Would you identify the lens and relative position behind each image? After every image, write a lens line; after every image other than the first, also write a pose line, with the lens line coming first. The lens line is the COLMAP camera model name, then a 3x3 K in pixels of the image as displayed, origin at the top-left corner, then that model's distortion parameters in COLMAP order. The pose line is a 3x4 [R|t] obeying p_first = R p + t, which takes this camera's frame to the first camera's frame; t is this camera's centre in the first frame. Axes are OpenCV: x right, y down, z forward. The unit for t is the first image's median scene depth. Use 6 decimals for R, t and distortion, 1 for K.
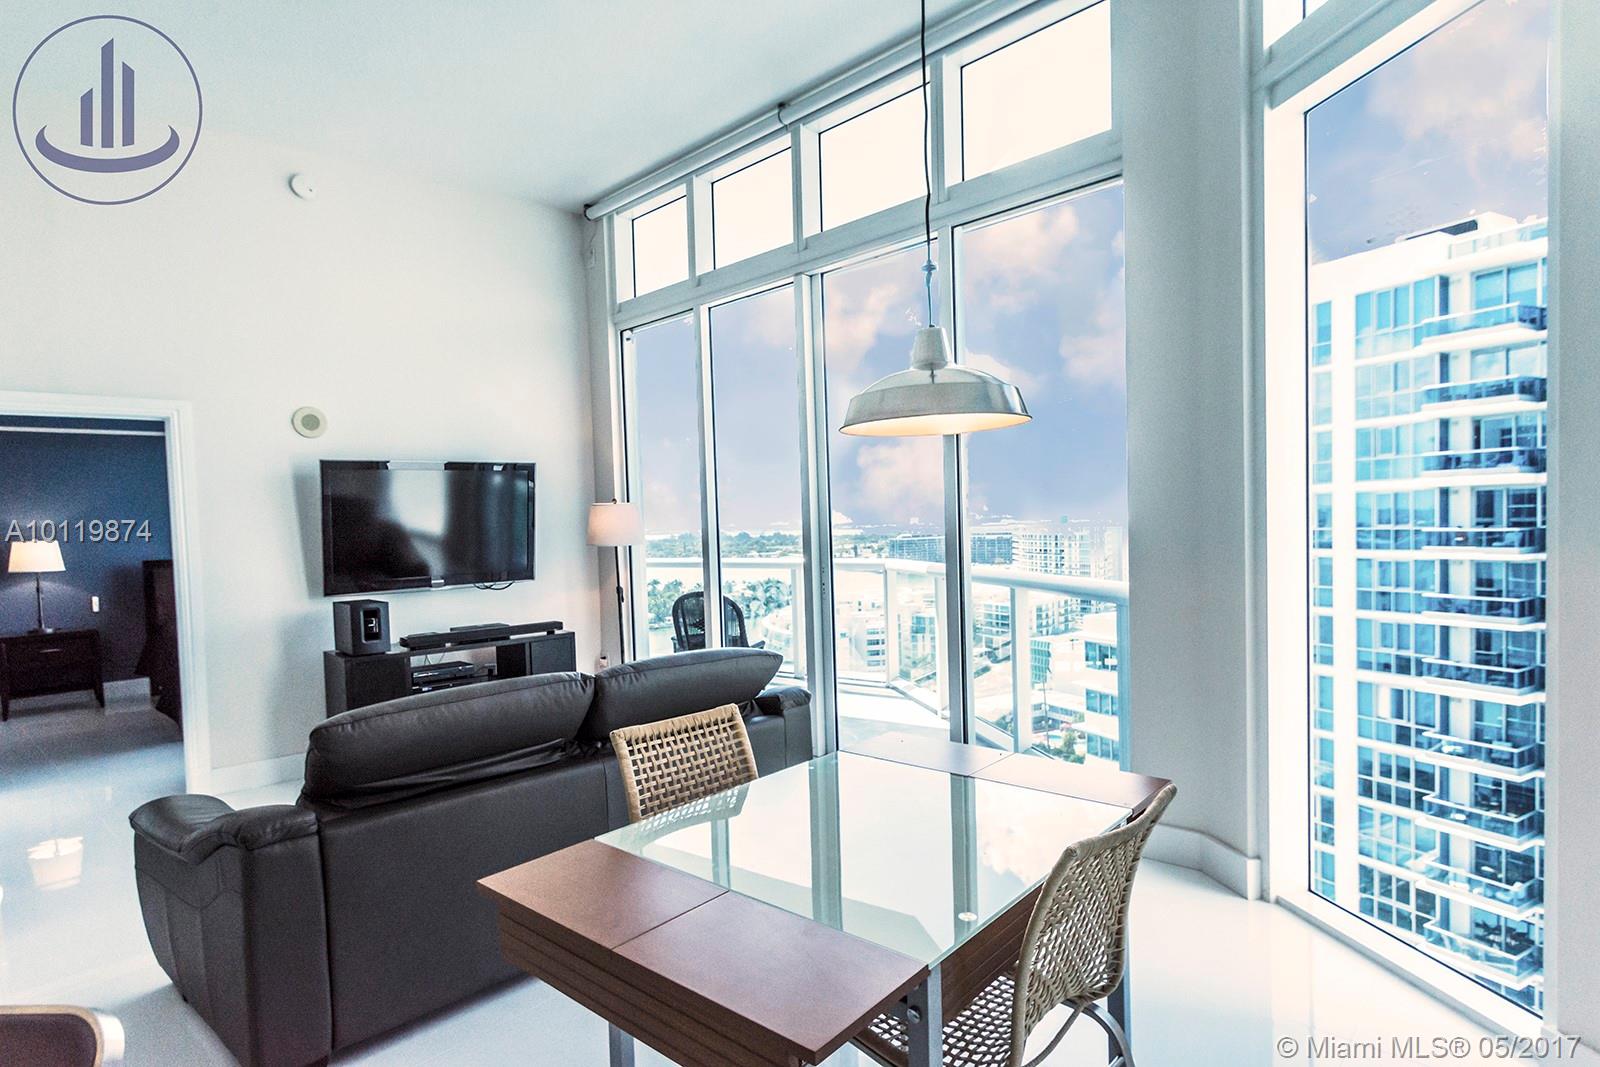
lens RADIAL K [[847.1, 0, 797.1], [0, 847.1, 556.3], [0, 0, 1]] dist [0.005367, -0.001298]
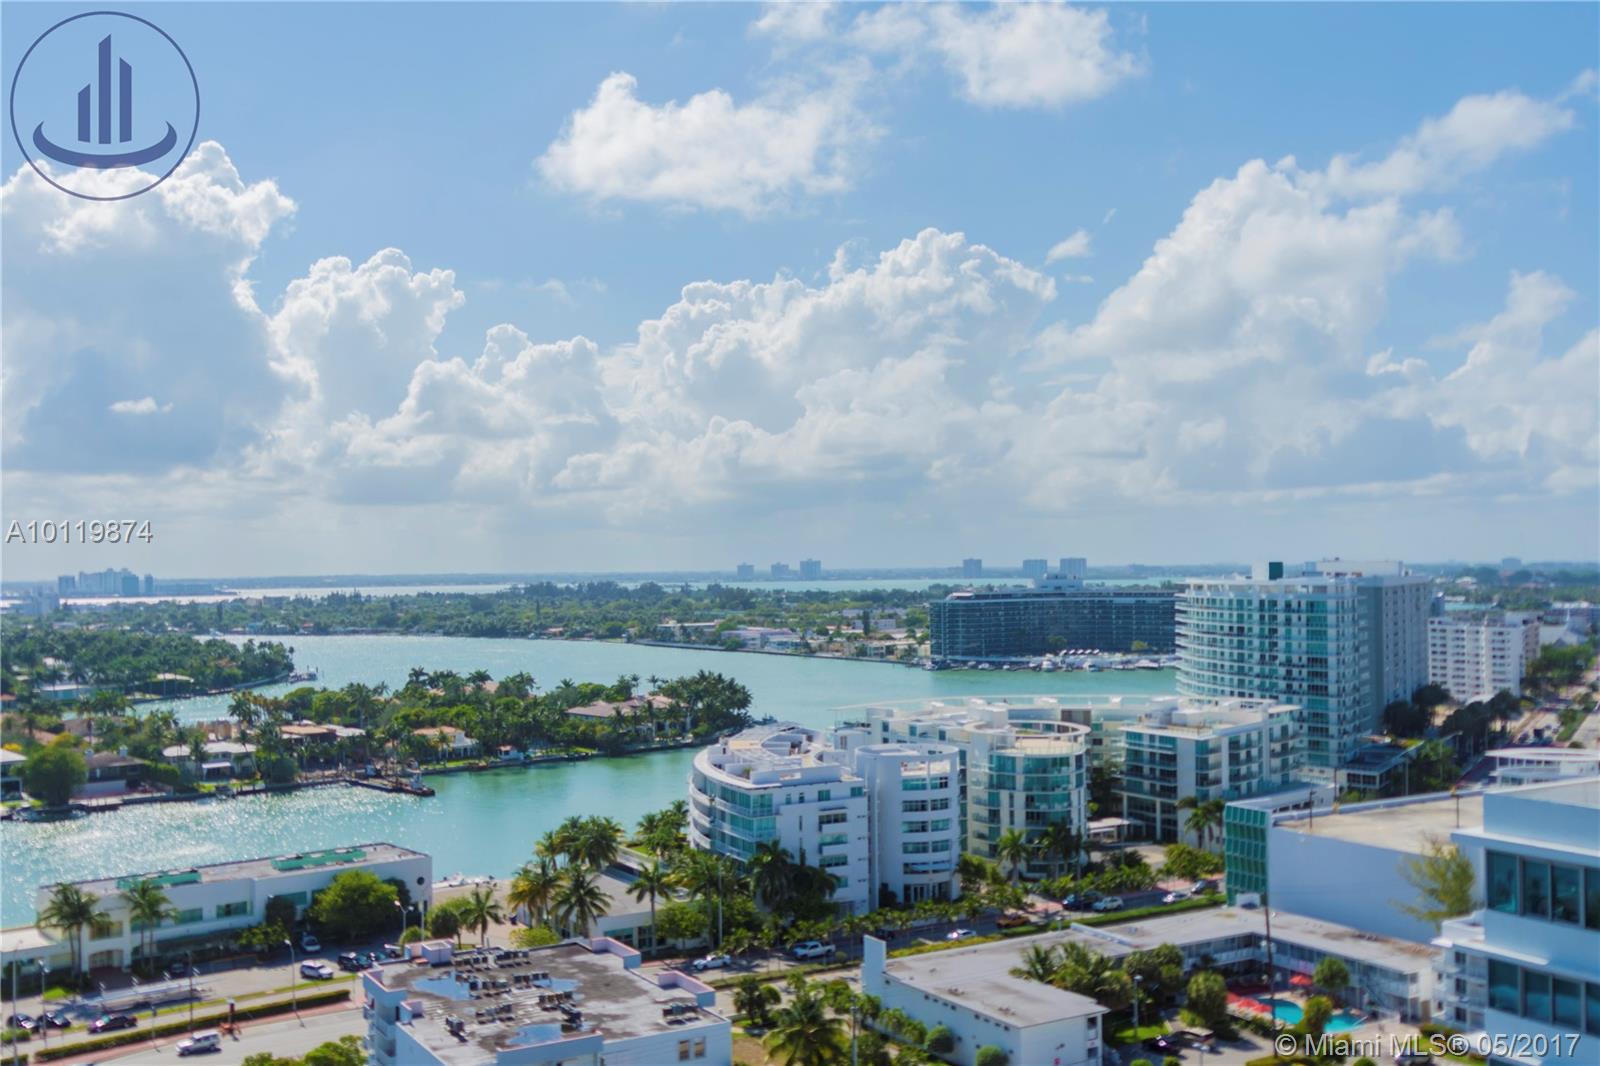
lens RADIAL K [[1590.5, 0, 811.2], [0, 1590.5, 547.1], [0, 0, 1]] dist [0.004471, 0.000000]
pose [[0.999036, 0.019236, 0.039470, -0.071805], [-0.017154, 0.998478, -0.052420, -0.011869], [-0.040418, 0.051692, 0.997845, 0.260132]]
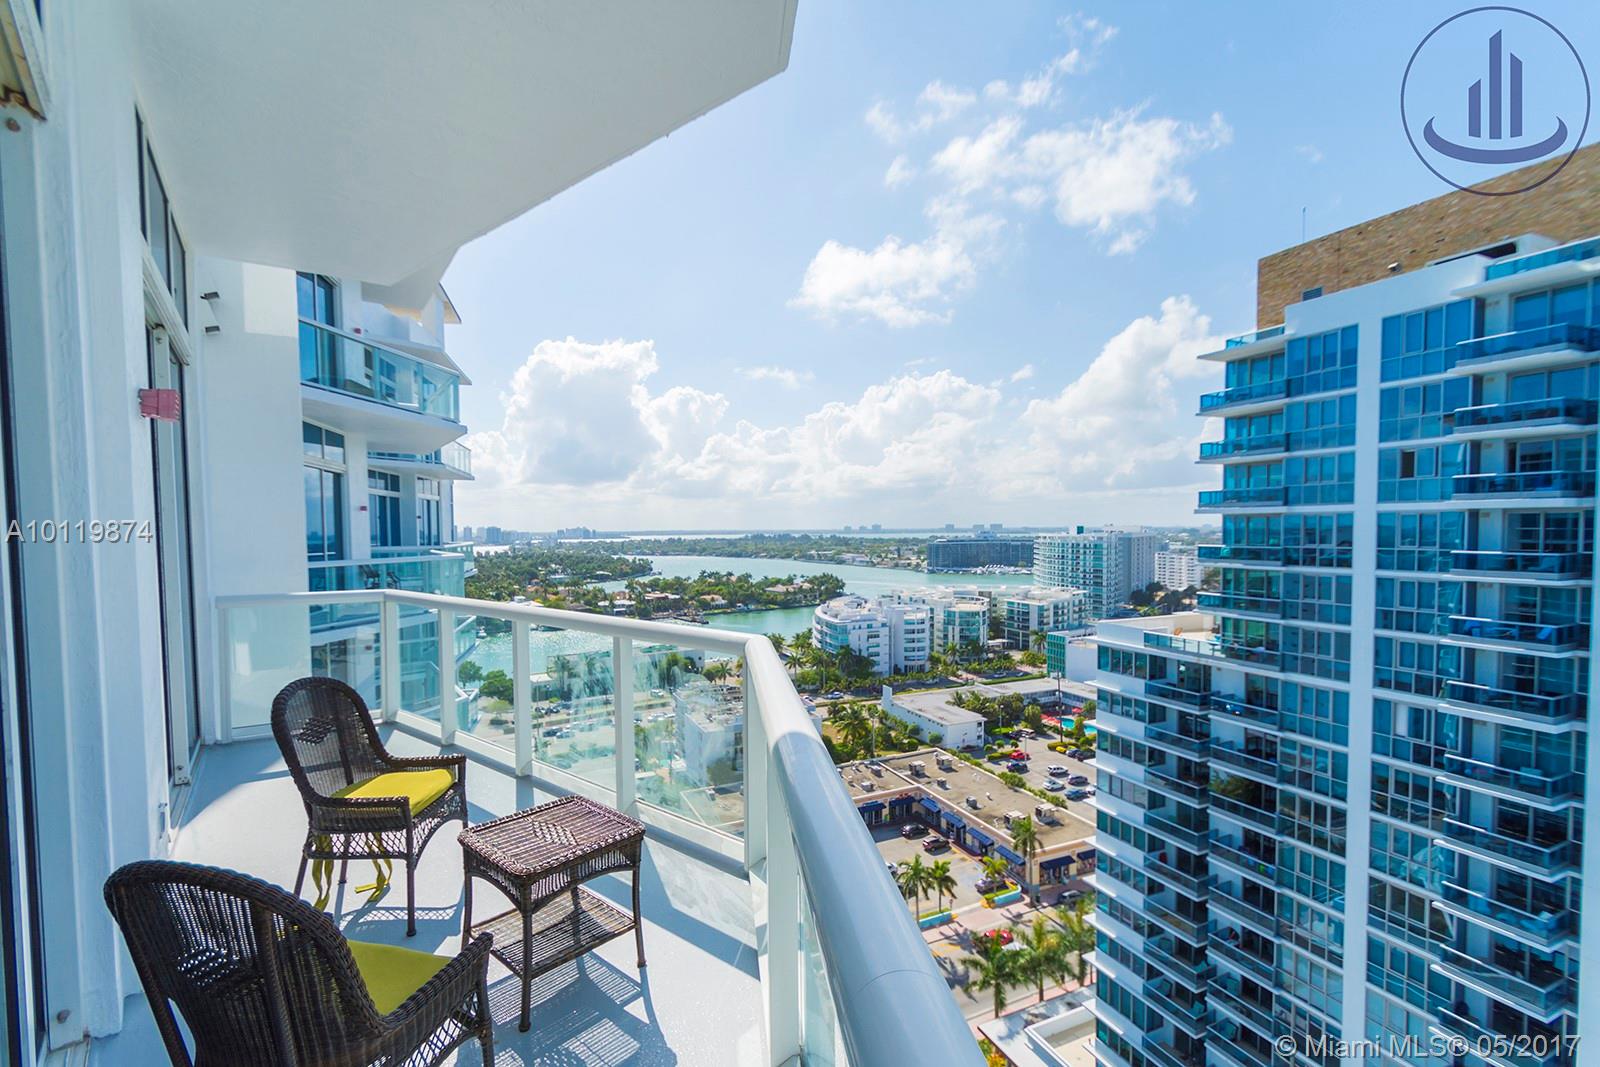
lens RADIAL K [[705.1, 0, 800.4], [0, 705.1, 555.1], [0, 0, 1]] dist [0.013304, -0.005313]
pose [[0.997175, 0.025373, -0.070703, 0.032104], [-0.025296, 0.999678, 0.001976, -0.009788], [0.070731, -0.000182, 0.997495, 0.111605]]
